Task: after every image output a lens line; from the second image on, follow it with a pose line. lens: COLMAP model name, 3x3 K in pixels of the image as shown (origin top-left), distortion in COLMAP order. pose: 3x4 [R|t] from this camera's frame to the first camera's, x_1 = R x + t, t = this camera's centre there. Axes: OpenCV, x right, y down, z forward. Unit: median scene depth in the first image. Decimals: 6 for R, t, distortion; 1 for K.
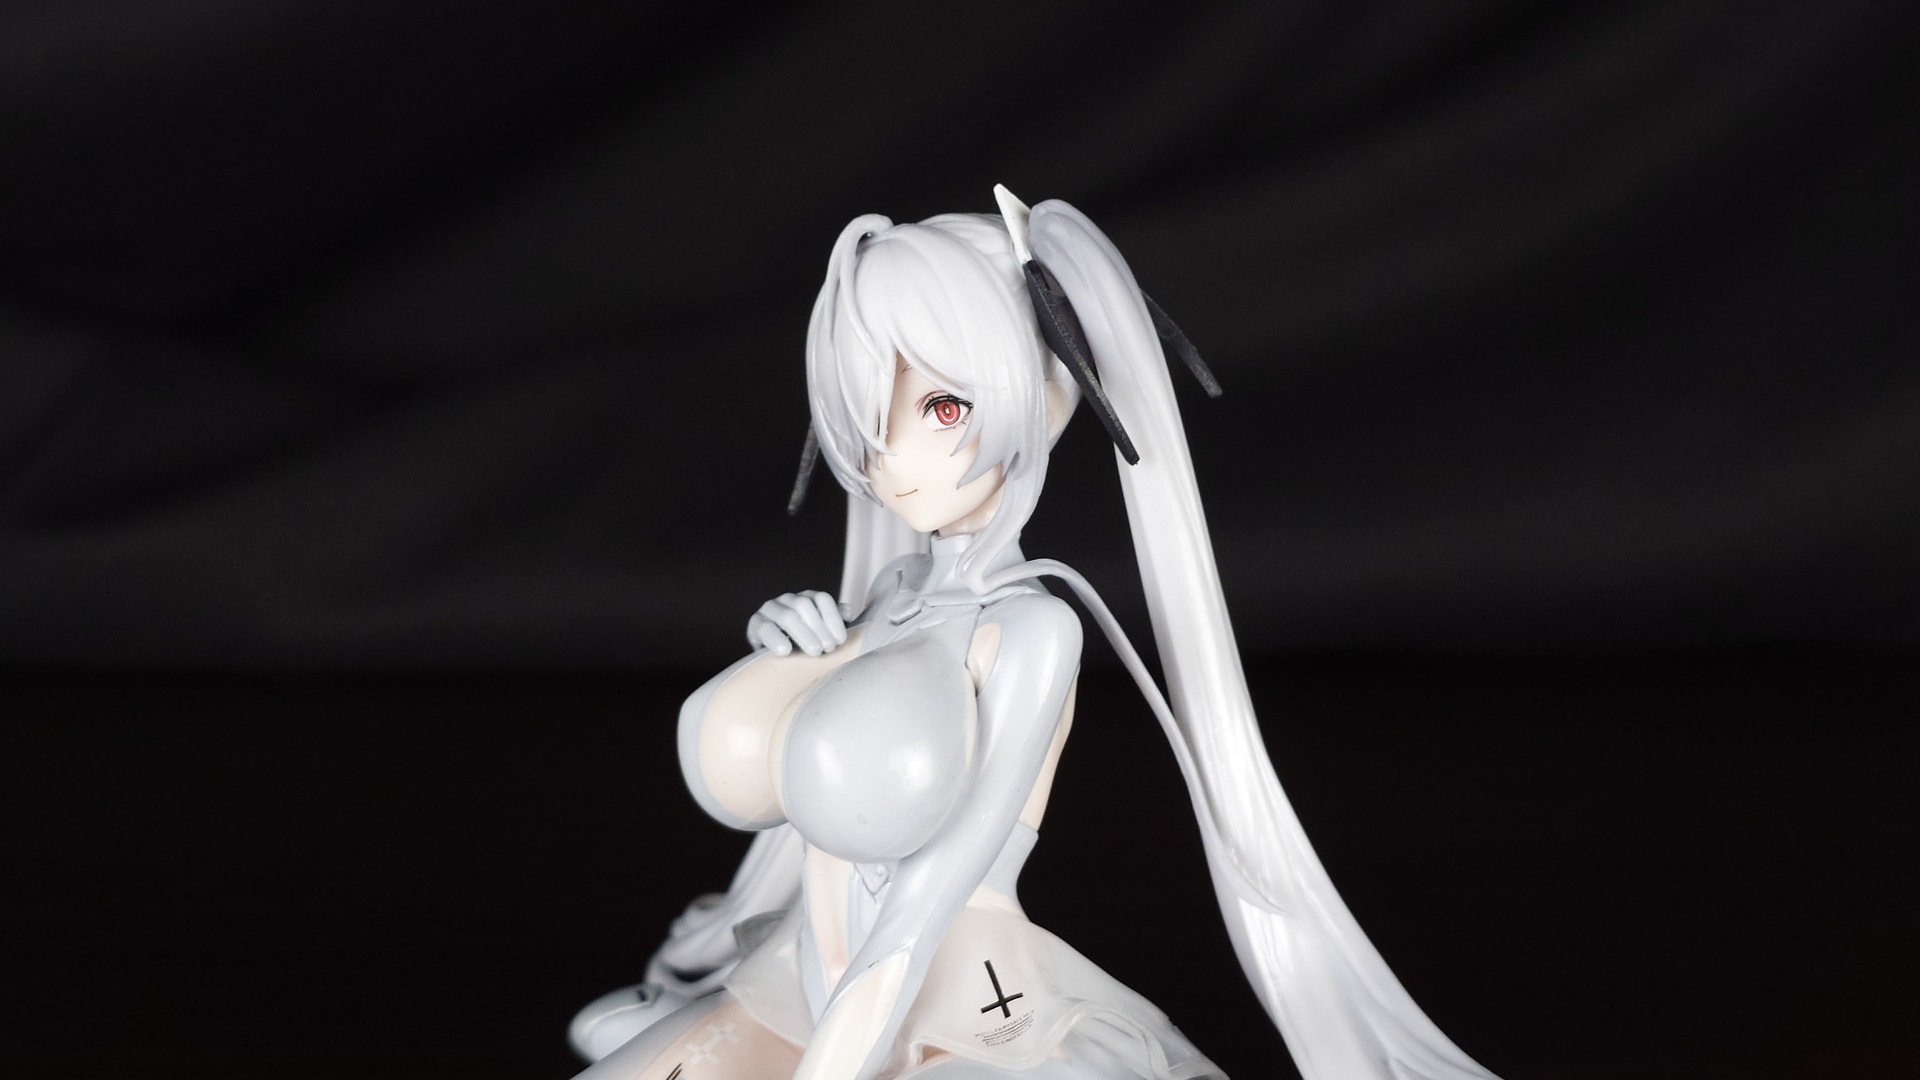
lens RADIAL K [[2785.5, 0, 970.2], [0, 2785.5, 491.7], [0, 0, 1]] dist [0.015029, 0.000000]
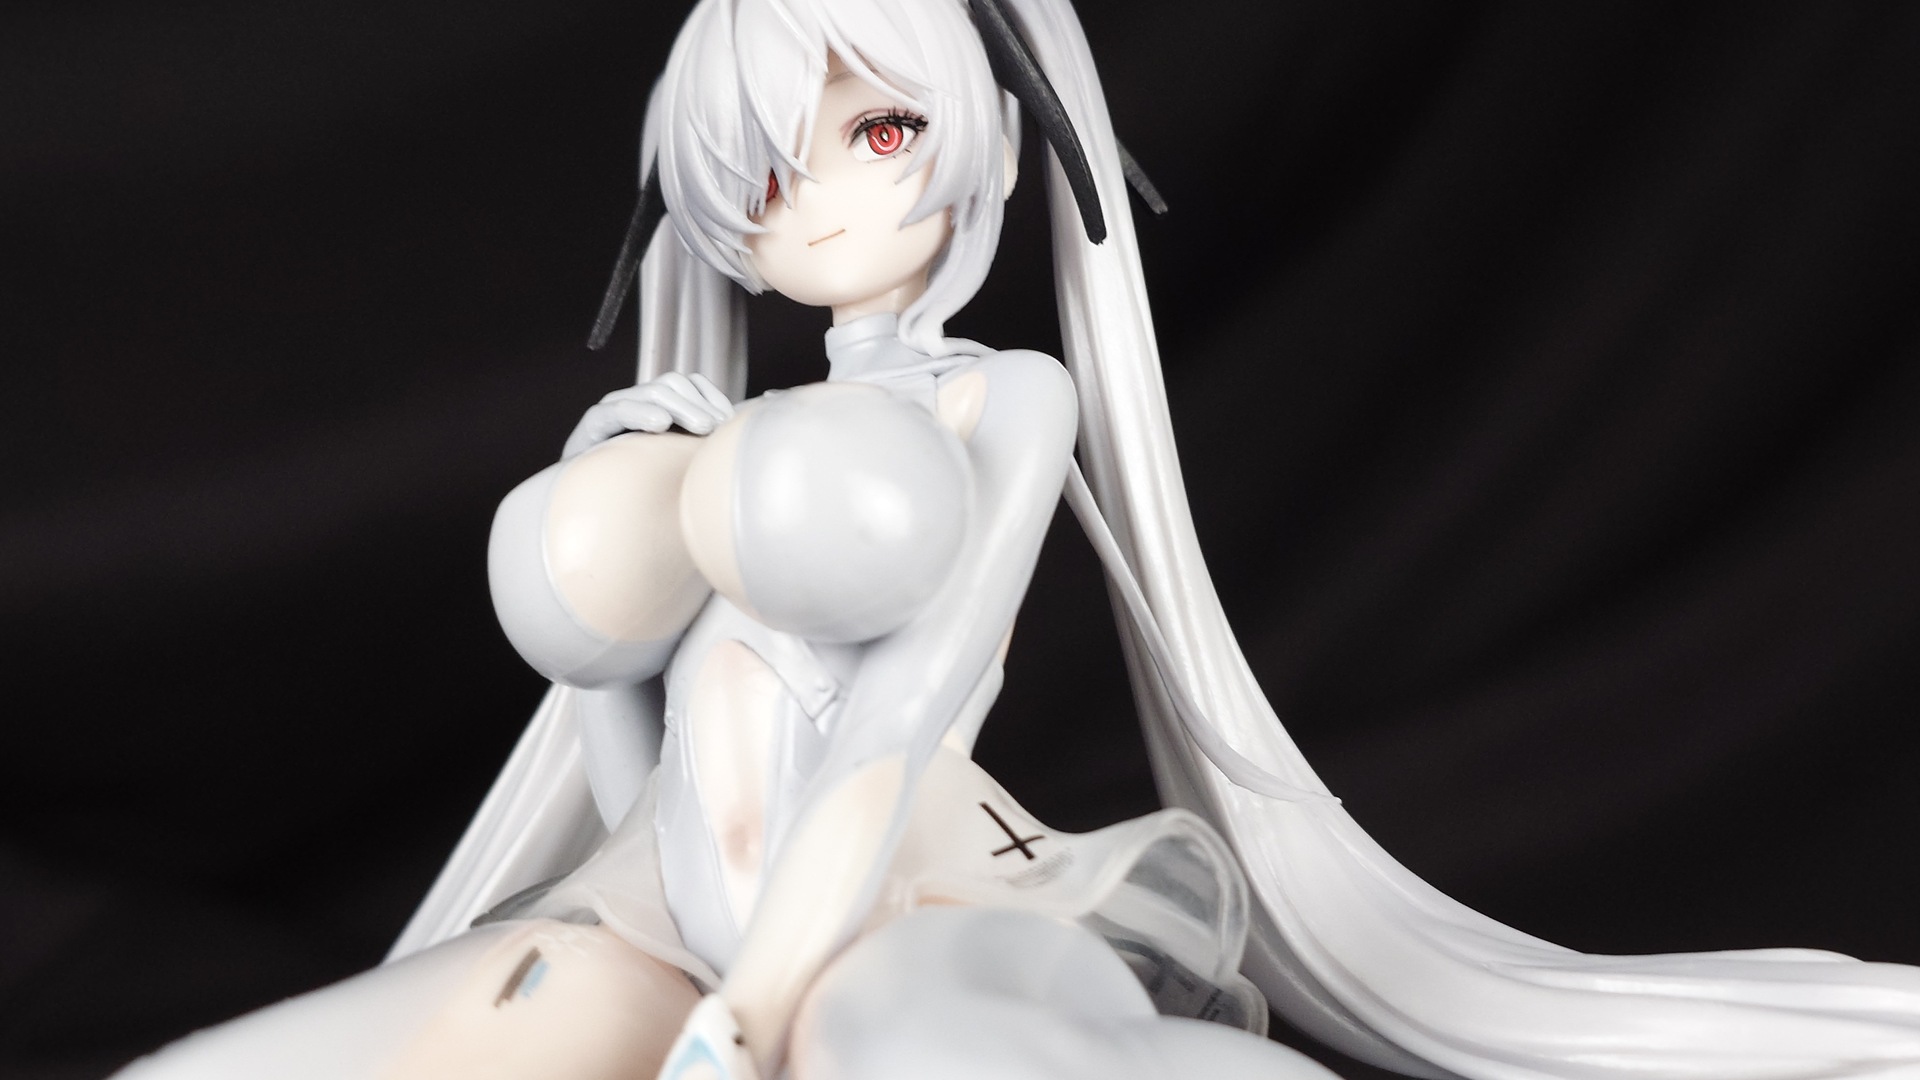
lens RADIAL K [[2785.5, 0, 971.6], [0, 2785.5, 542.7], [0, 0, 1]] dist [0.015029, 0.000000]
pose [[0.935573, 0.090250, 0.341405, -0.238291], [0.021441, 0.950489, -0.310017, 0.316550], [-0.352481, 0.297364, 0.887317, 0.341474]]
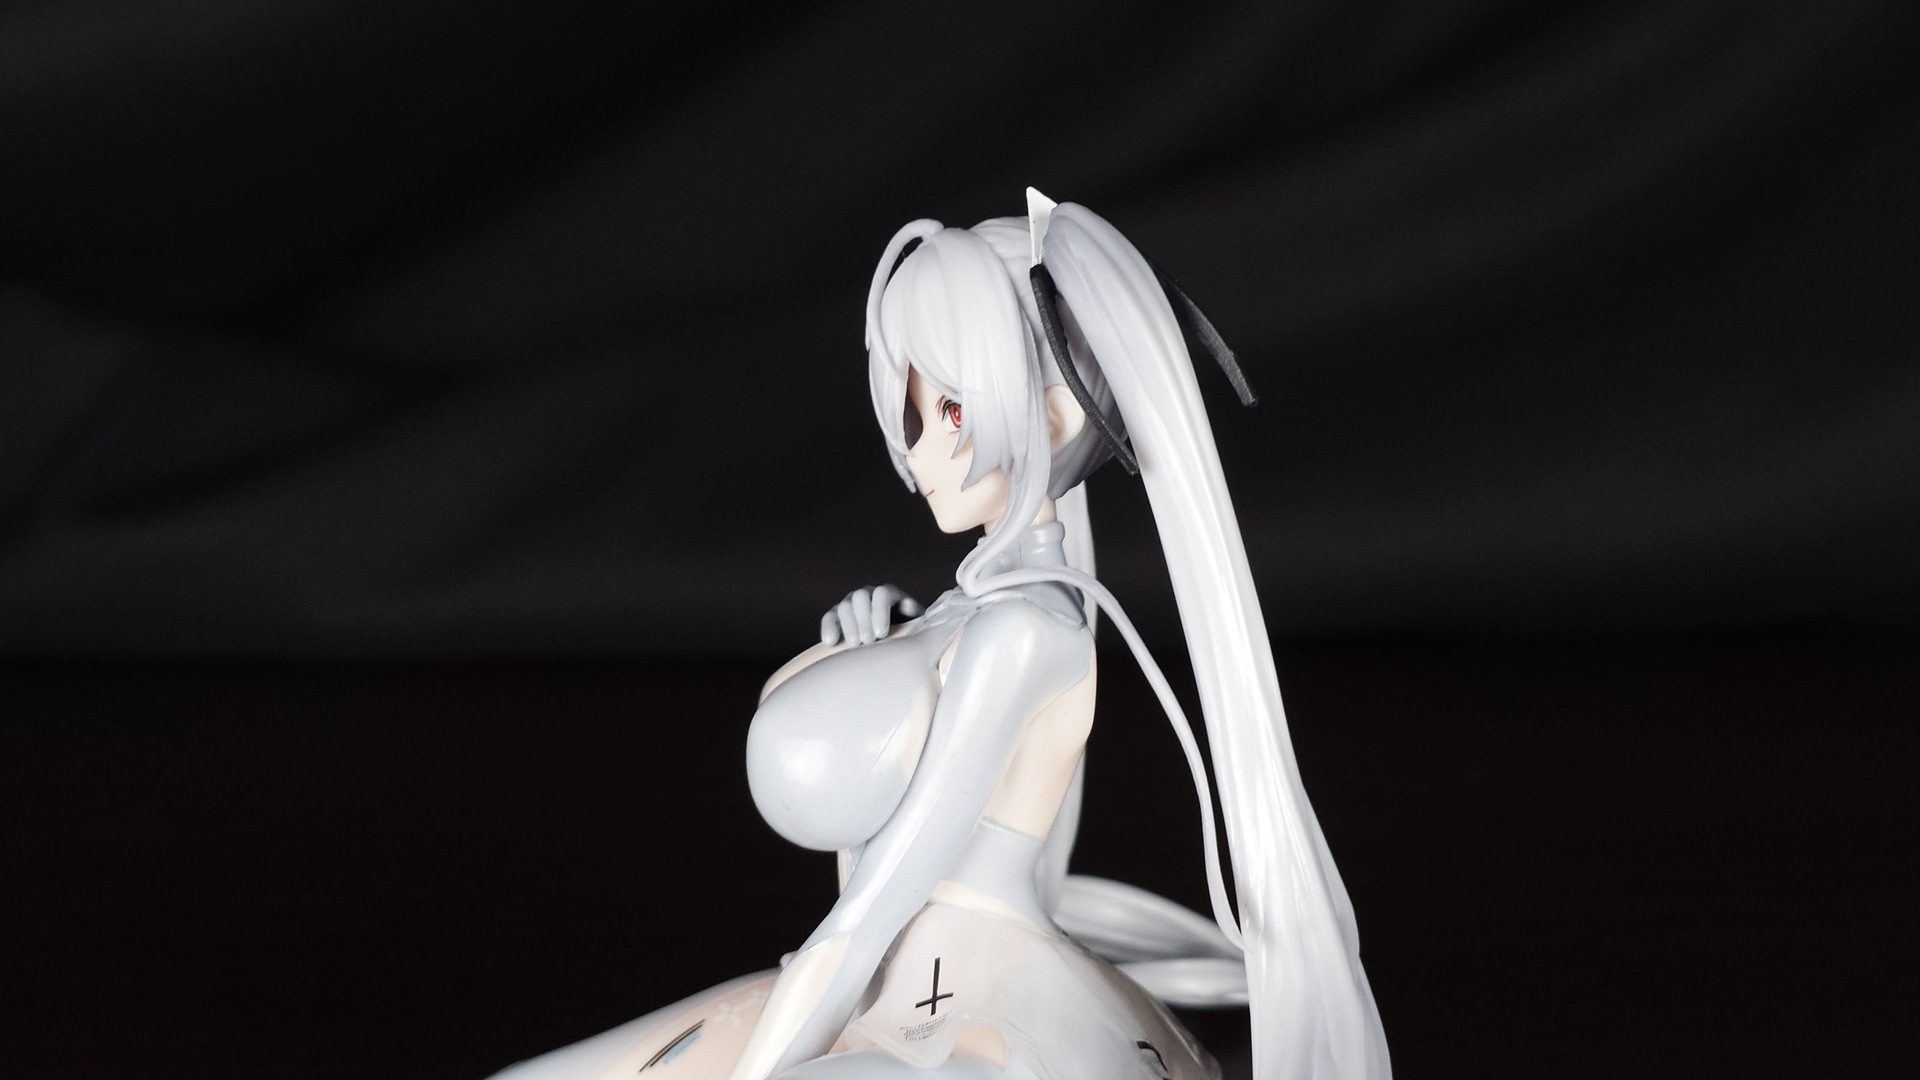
lens RADIAL K [[2785.5, 0, 939.9], [0, 2785.5, 538.1], [0, 0, 1]] dist [0.015029, 0.000000]
pose [[0.863045, 0.042729, -0.503317, 0.496512], [-0.028799, 0.998957, 0.035426, -0.019782], [0.504306, -0.016079, 0.863375, 0.123883]]
